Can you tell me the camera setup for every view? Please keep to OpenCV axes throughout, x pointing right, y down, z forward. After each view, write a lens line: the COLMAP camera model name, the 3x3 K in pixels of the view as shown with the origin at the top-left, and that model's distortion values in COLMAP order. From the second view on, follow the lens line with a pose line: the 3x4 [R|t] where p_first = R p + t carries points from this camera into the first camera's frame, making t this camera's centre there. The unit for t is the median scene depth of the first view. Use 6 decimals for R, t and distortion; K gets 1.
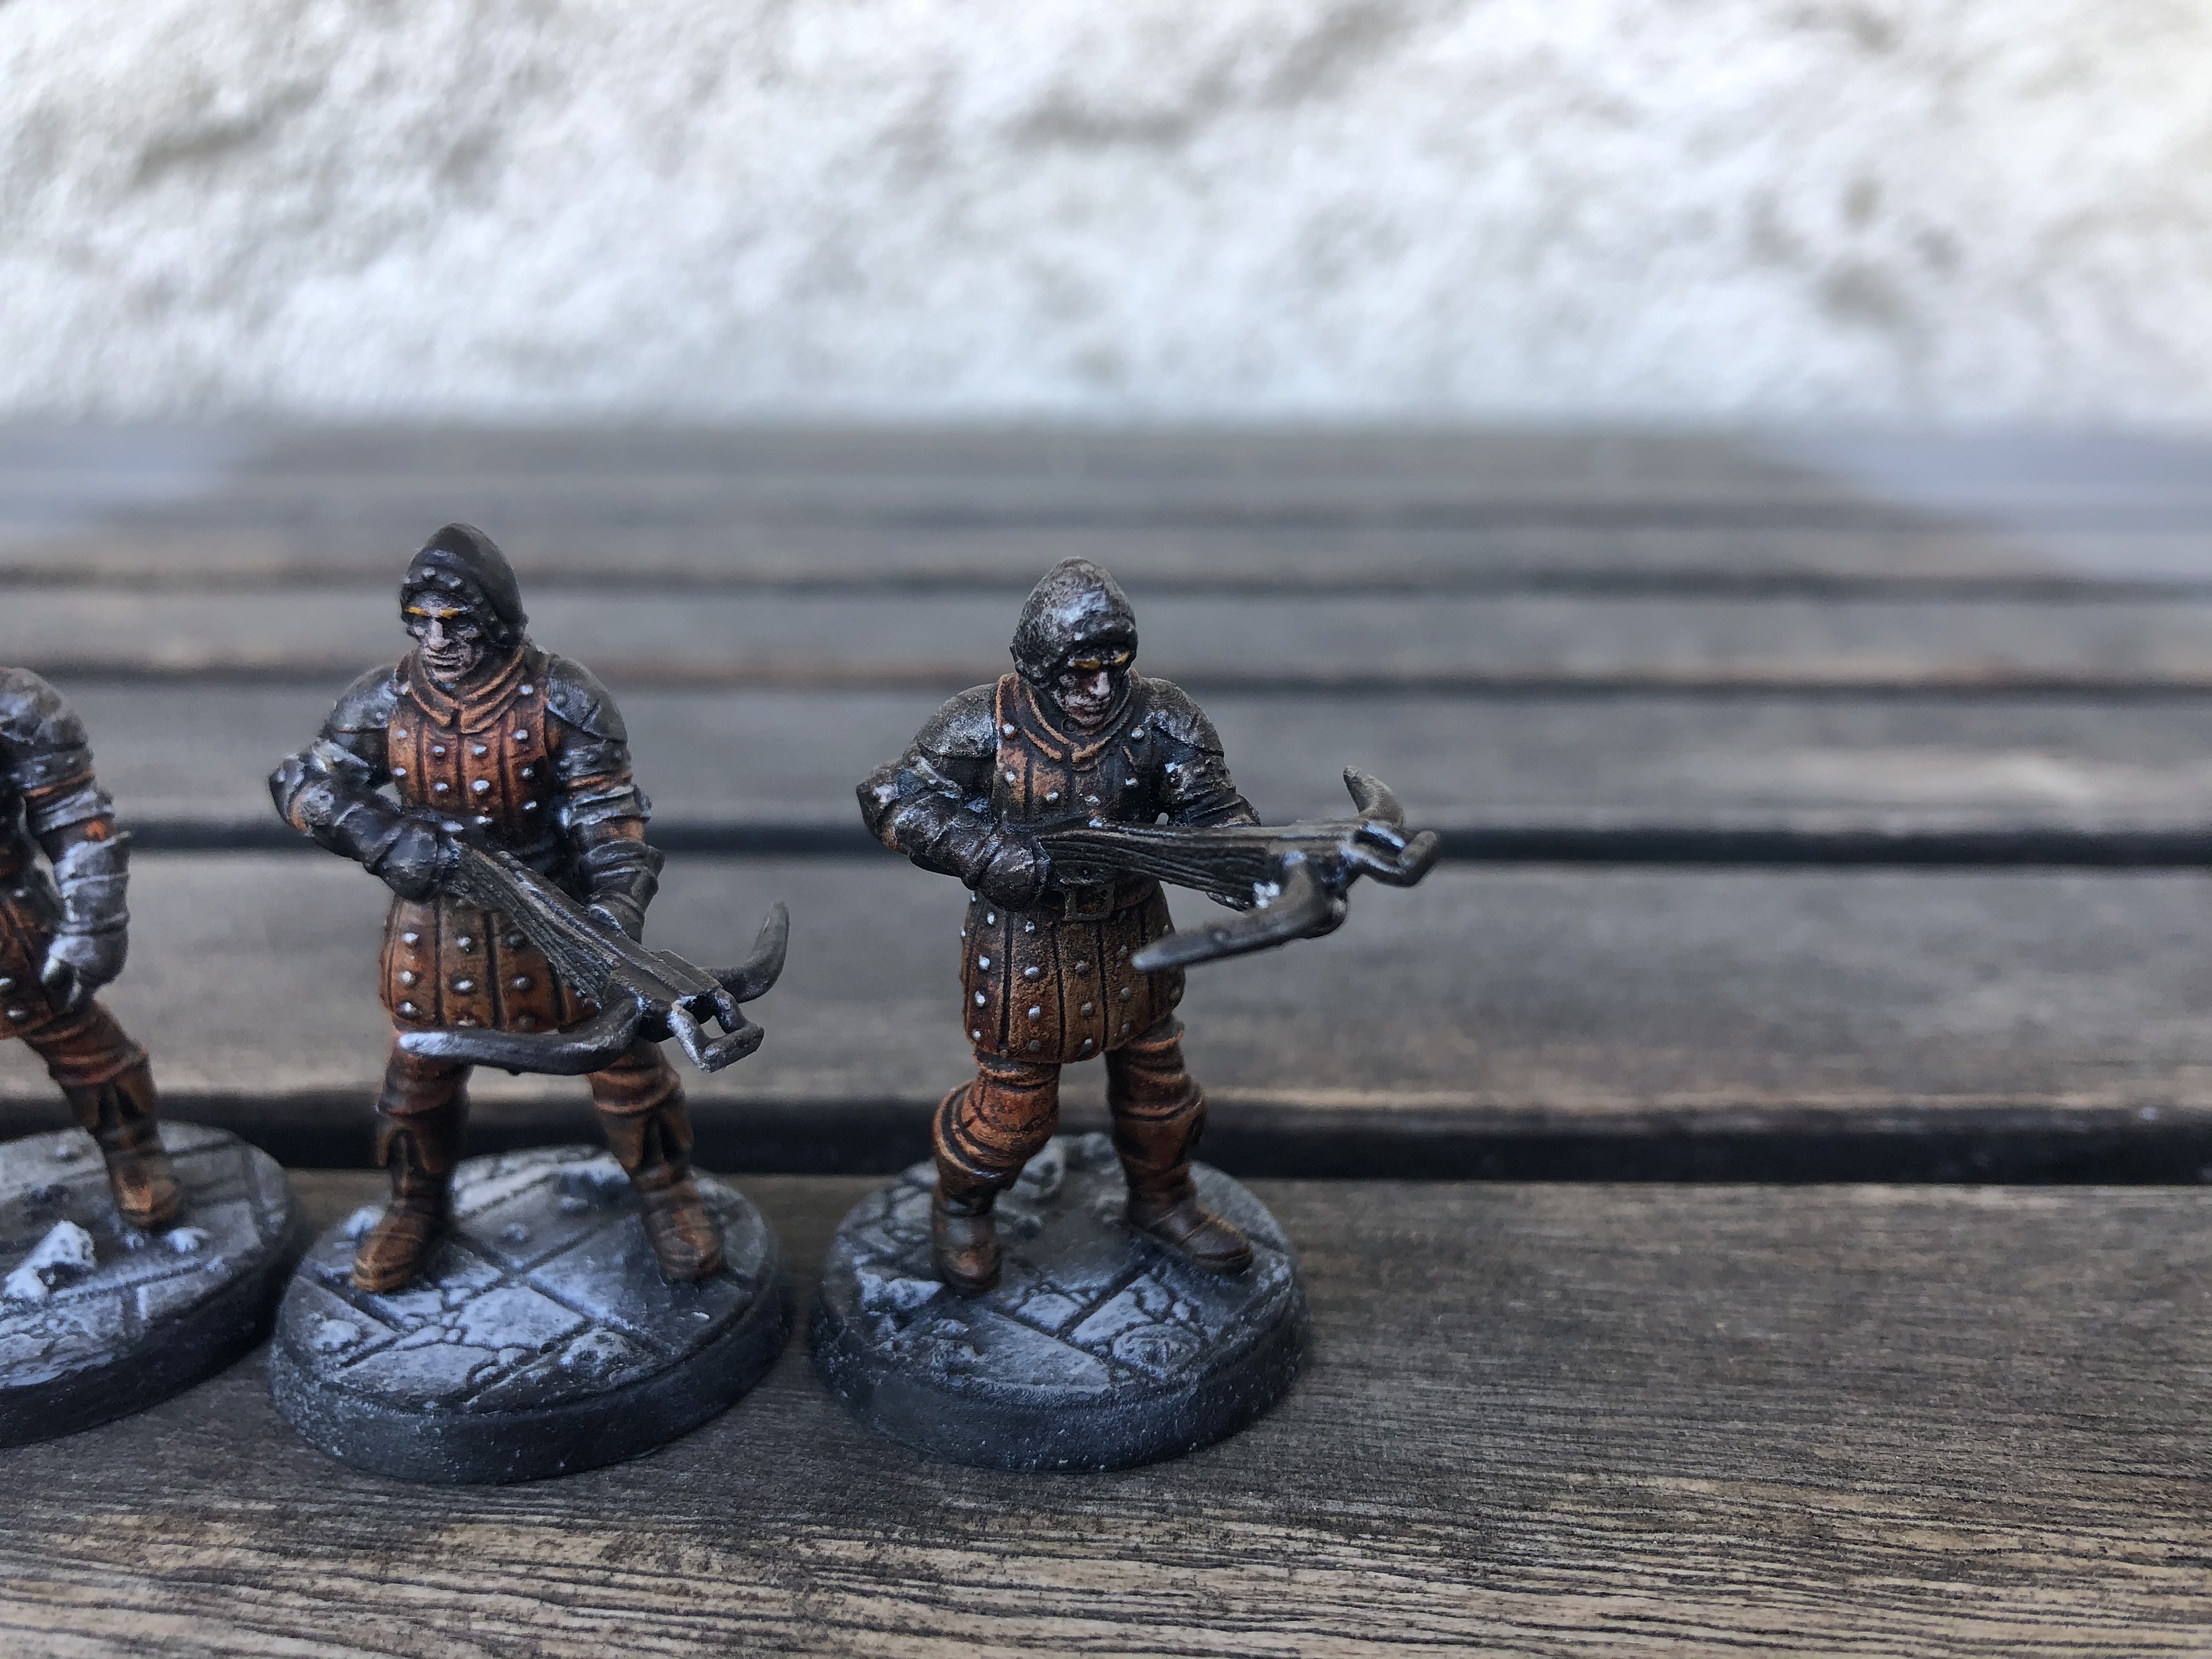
lens RADIAL K [[1871.4, 0, 1158.8], [0, 1871.4, 843.1], [0, 0, 1]] dist [-0.046787, 0.044221]
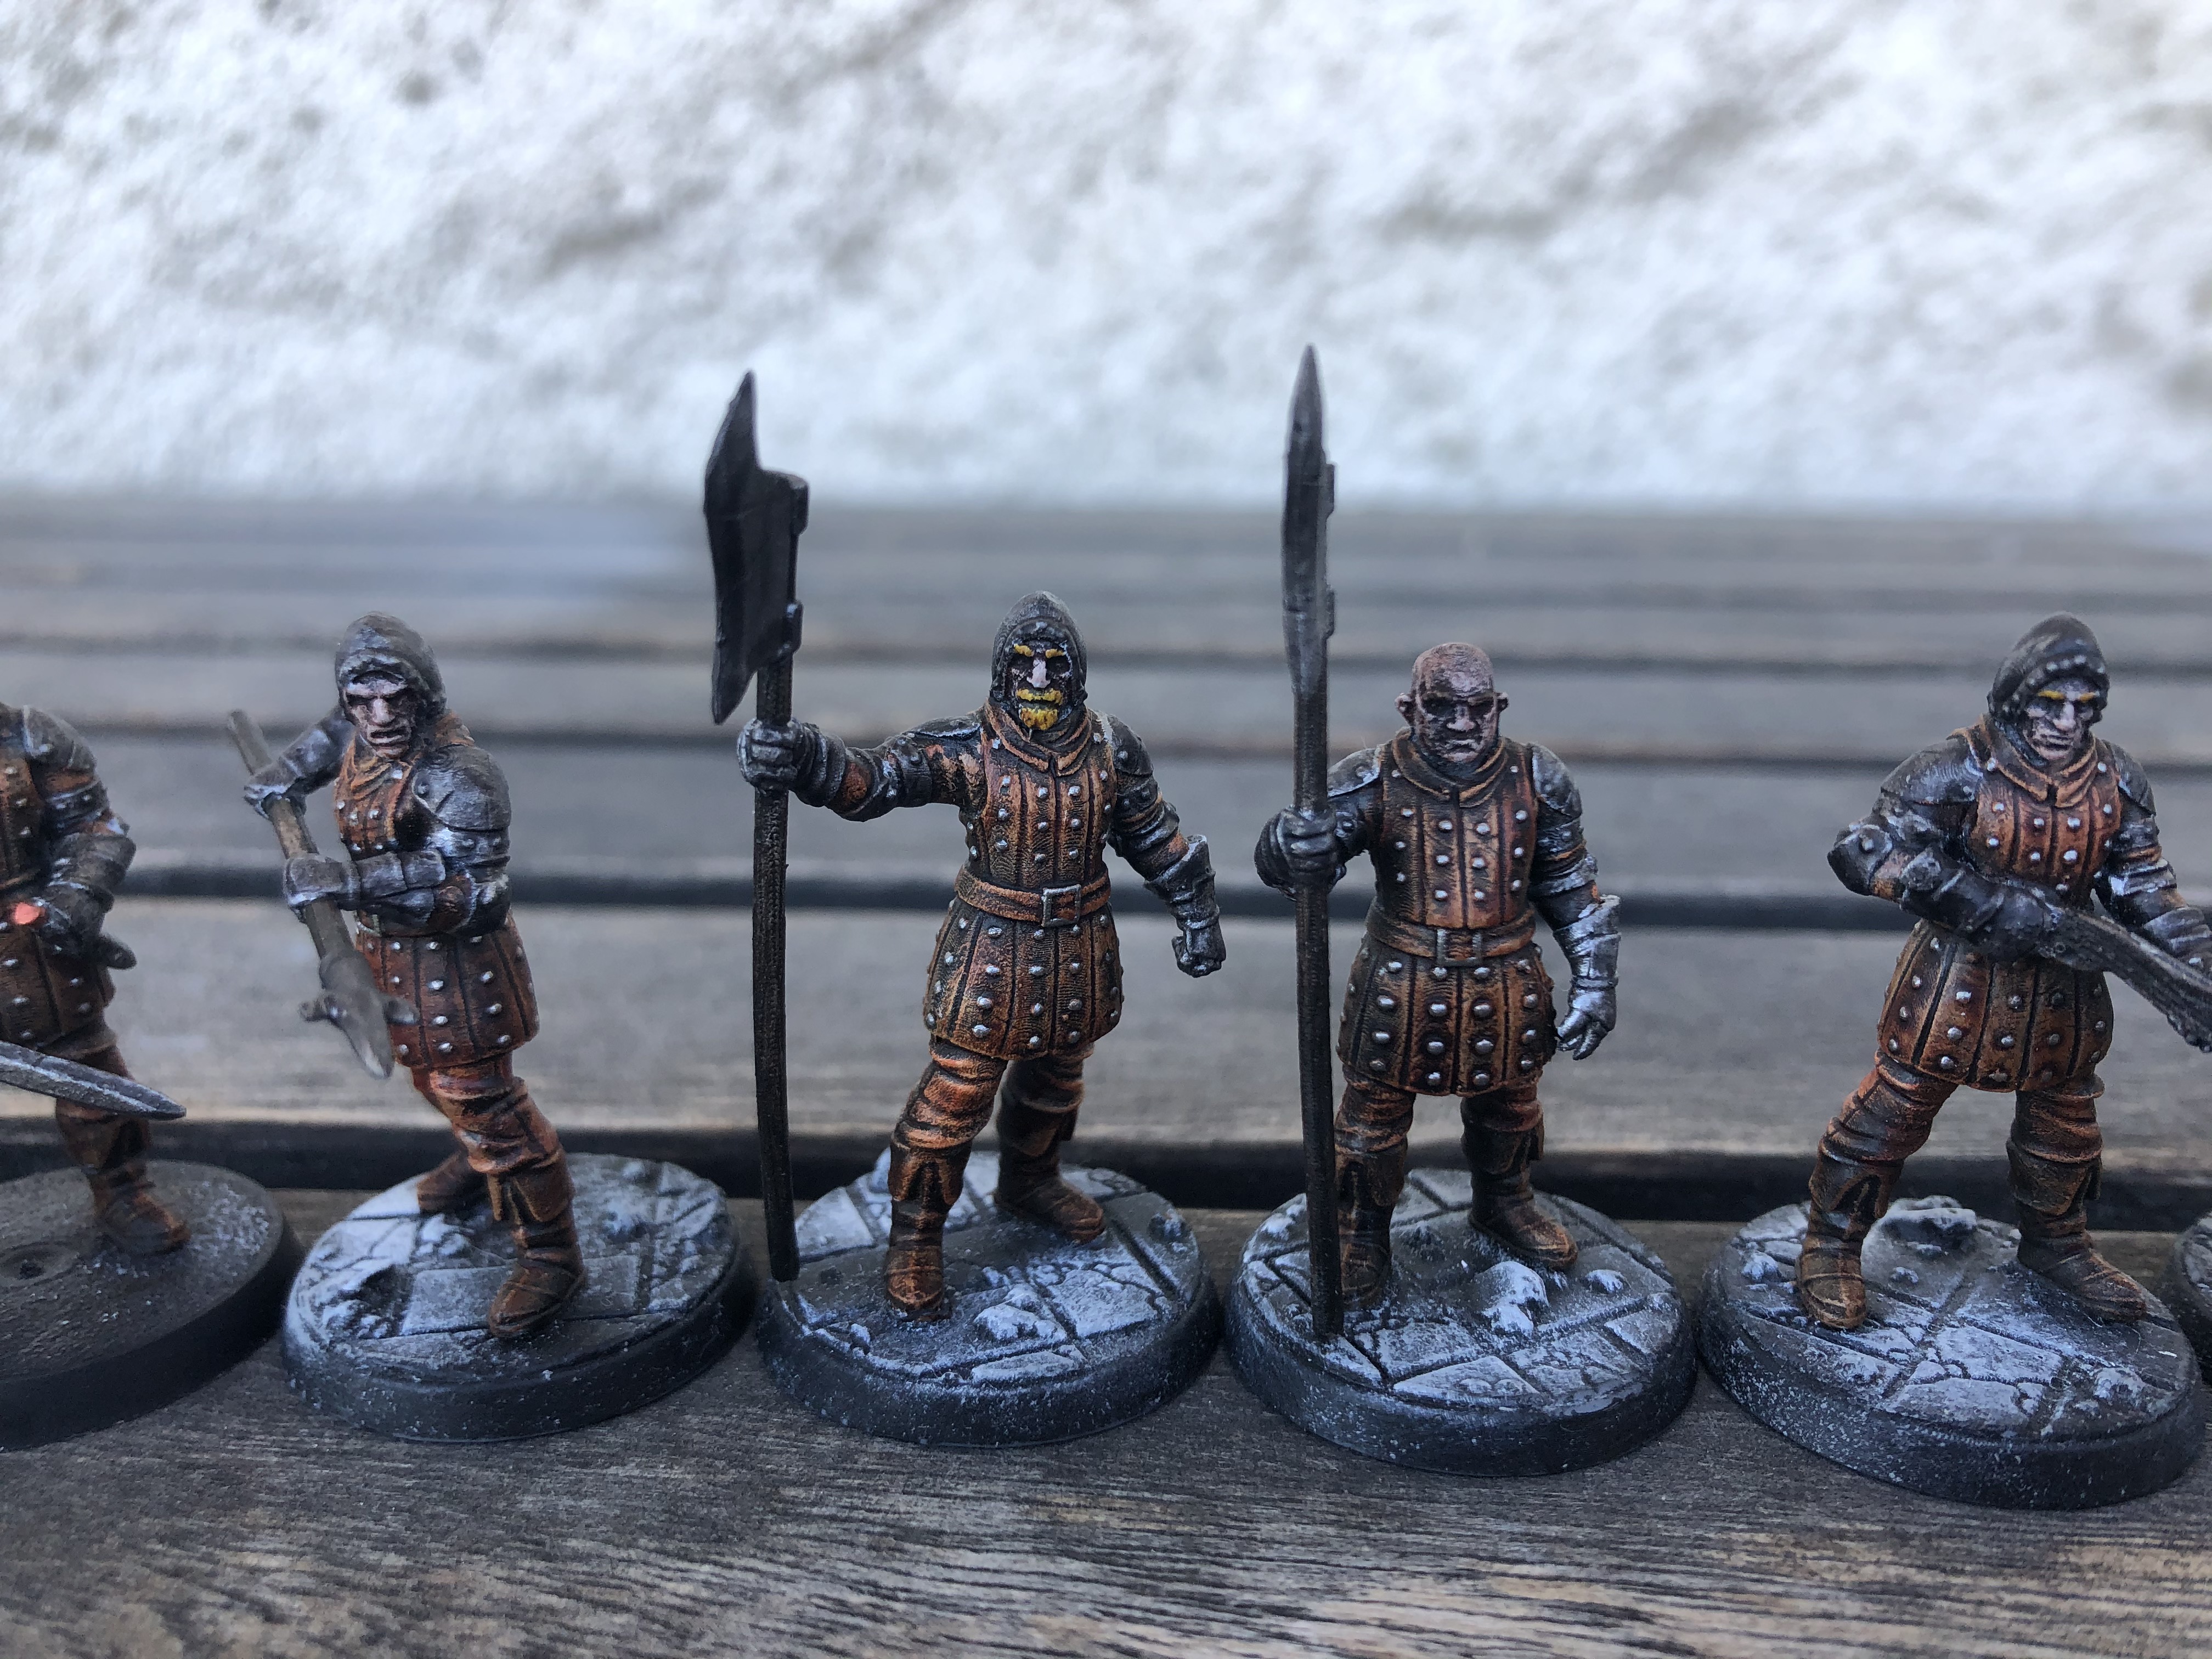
lens RADIAL K [[1871.4, 0, 1134.3], [0, 1871.4, 846.7], [0, 0, 1]] dist [-0.046787, 0.044221]
pose [[0.999404, 0.010060, -0.033017, -0.181442], [-0.011354, 0.999166, -0.039231, 0.002671], [0.032594, 0.039582, 0.998685, -0.020003]]
